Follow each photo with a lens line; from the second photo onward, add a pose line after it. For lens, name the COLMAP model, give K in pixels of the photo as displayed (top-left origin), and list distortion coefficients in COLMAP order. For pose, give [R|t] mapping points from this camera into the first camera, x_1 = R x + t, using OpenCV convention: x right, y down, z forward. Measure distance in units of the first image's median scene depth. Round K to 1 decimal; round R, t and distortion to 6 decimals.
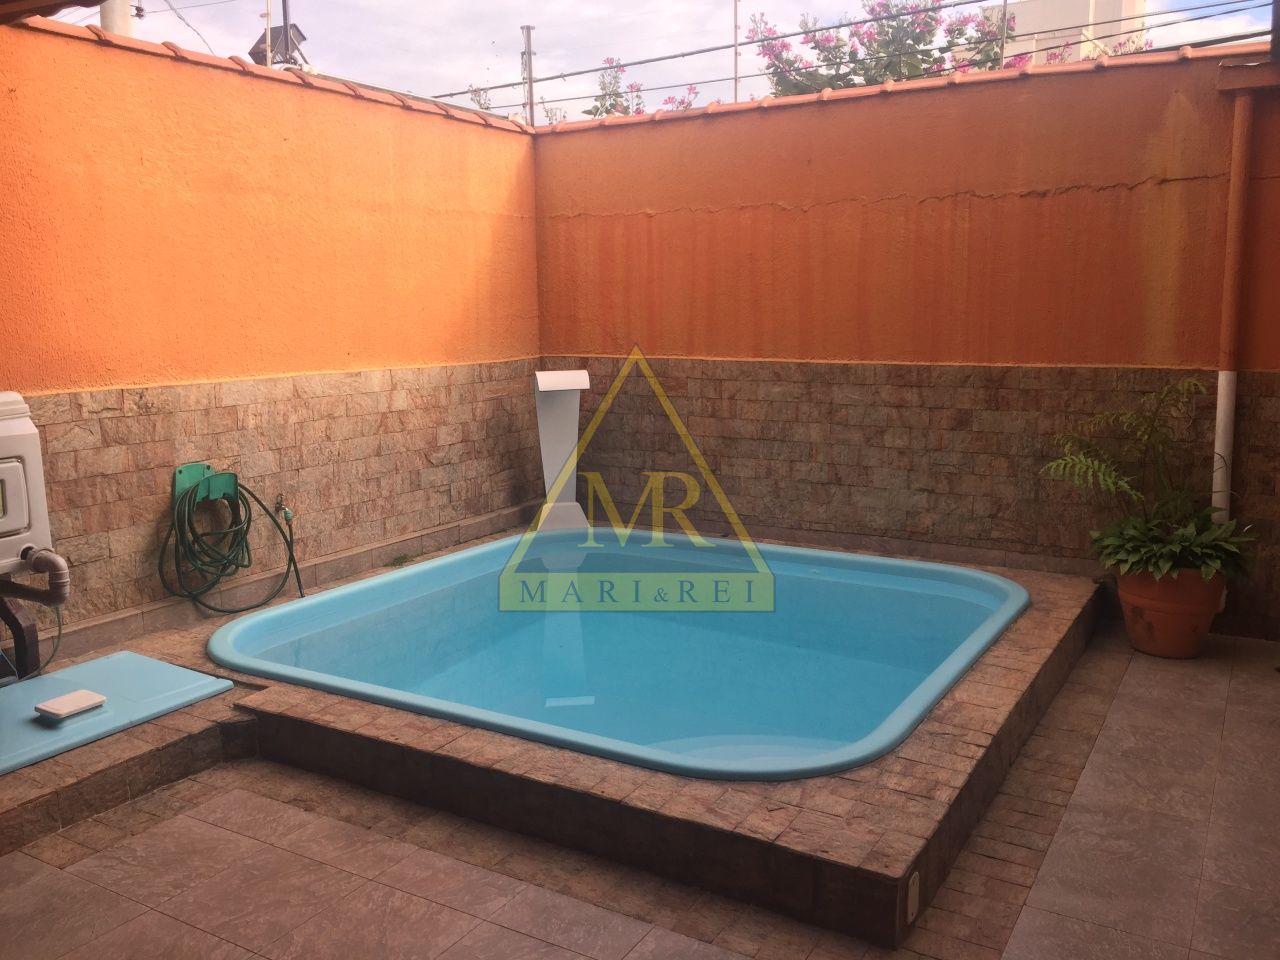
lens RADIAL K [[1106.0, 0, 647.6], [0, 1106.0, 475.6], [0, 0, 1]] dist [0.073935, -0.095906]
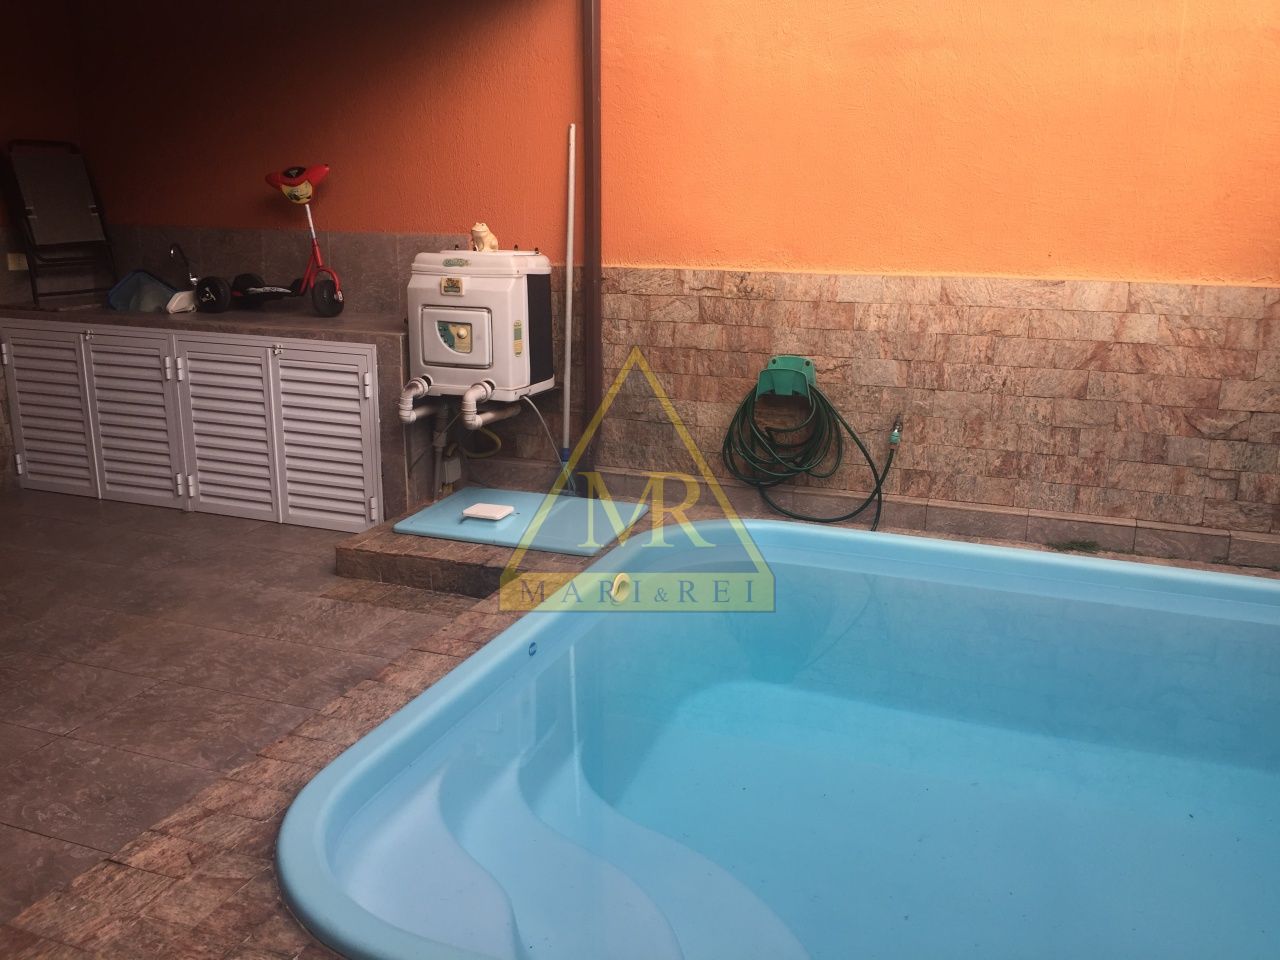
lens RADIAL K [[1106.0, 0, 637.0], [0, 1106.0, 474.9], [0, 0, 1]] dist [0.073935, -0.095906]
pose [[0.146904, 0.247172, -0.957771, 0.494678], [-0.160786, 0.961365, 0.223438, -0.100002], [0.975995, 0.121172, 0.180970, 0.675614]]
